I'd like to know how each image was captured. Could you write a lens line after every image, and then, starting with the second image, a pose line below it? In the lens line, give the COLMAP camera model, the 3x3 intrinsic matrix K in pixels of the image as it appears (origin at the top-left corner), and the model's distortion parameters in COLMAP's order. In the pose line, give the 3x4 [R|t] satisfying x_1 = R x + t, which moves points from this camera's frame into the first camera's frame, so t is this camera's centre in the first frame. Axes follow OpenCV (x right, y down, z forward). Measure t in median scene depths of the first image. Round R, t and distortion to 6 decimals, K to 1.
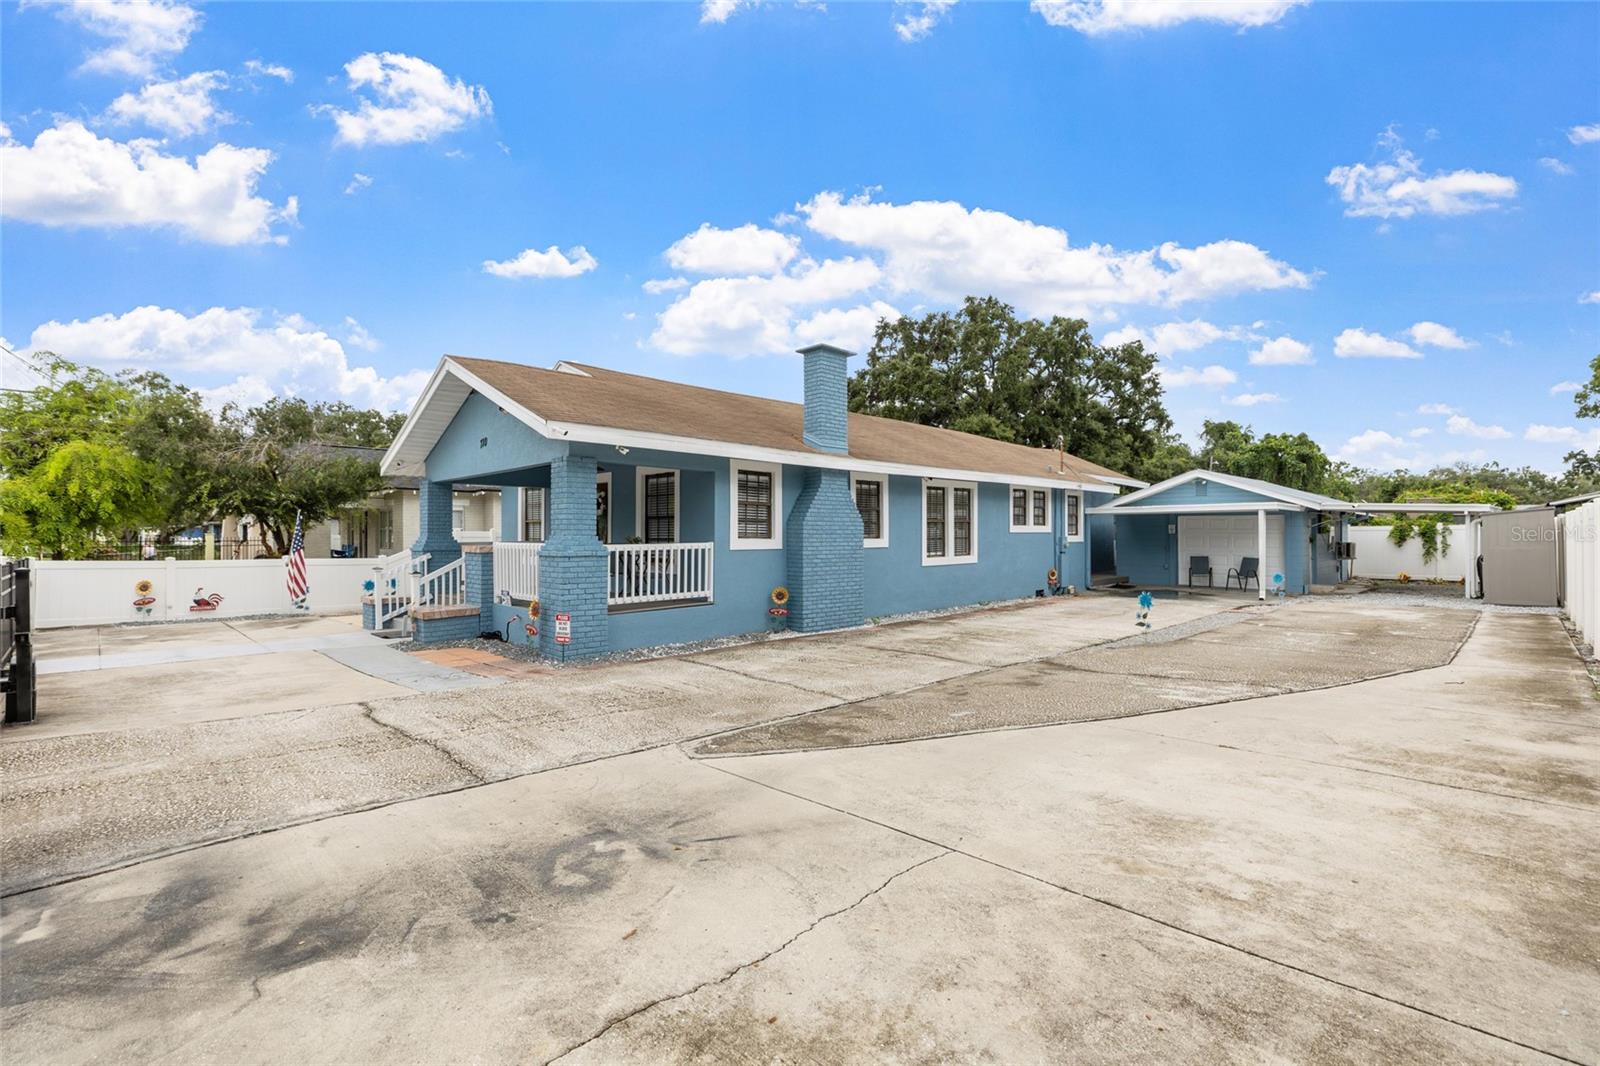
lens RADIAL K [[715.7, 0, 803.3], [0, 715.7, 526.5], [0, 0, 1]] dist [0.001265, 0.000169]
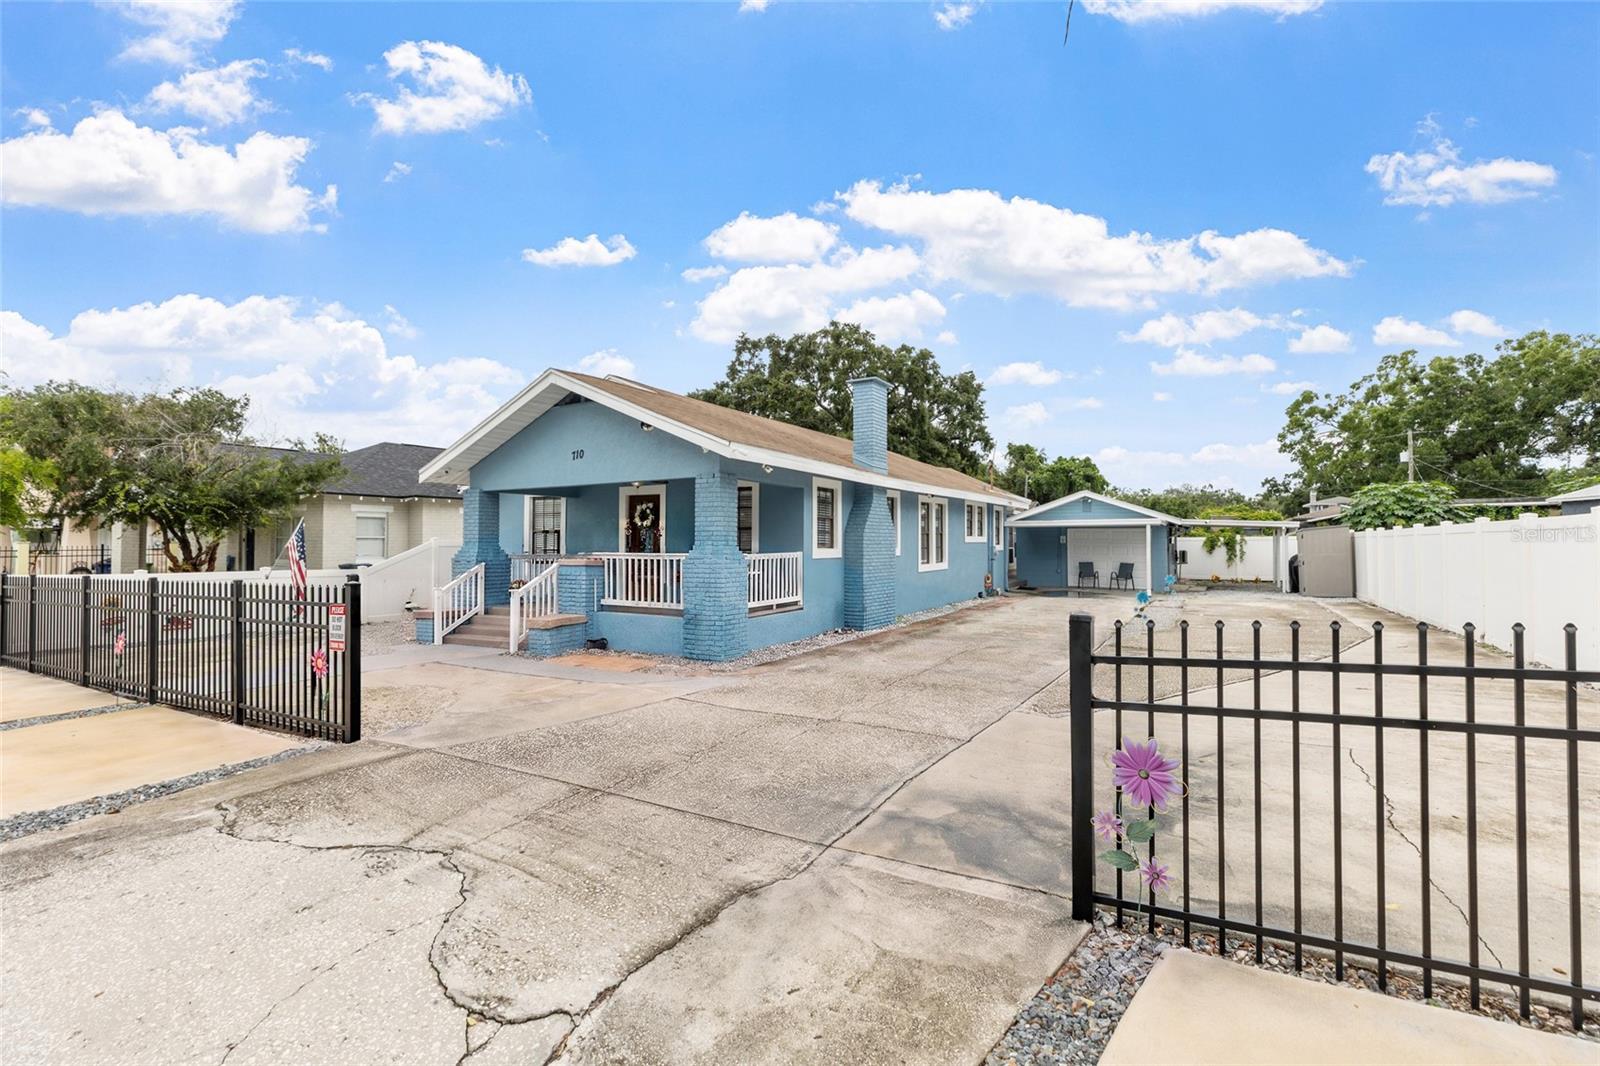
lens RADIAL K [[715.7, 0, 803.3], [0, 715.7, 526.5], [0, 0, 1]] dist [0.001265, 0.000169]
pose [[0.965878, 0.005951, 0.258930, -0.204719], [-0.002625, 0.999910, -0.013185, -0.001190], [-0.258985, 0.012056, 0.965806, -0.031866]]
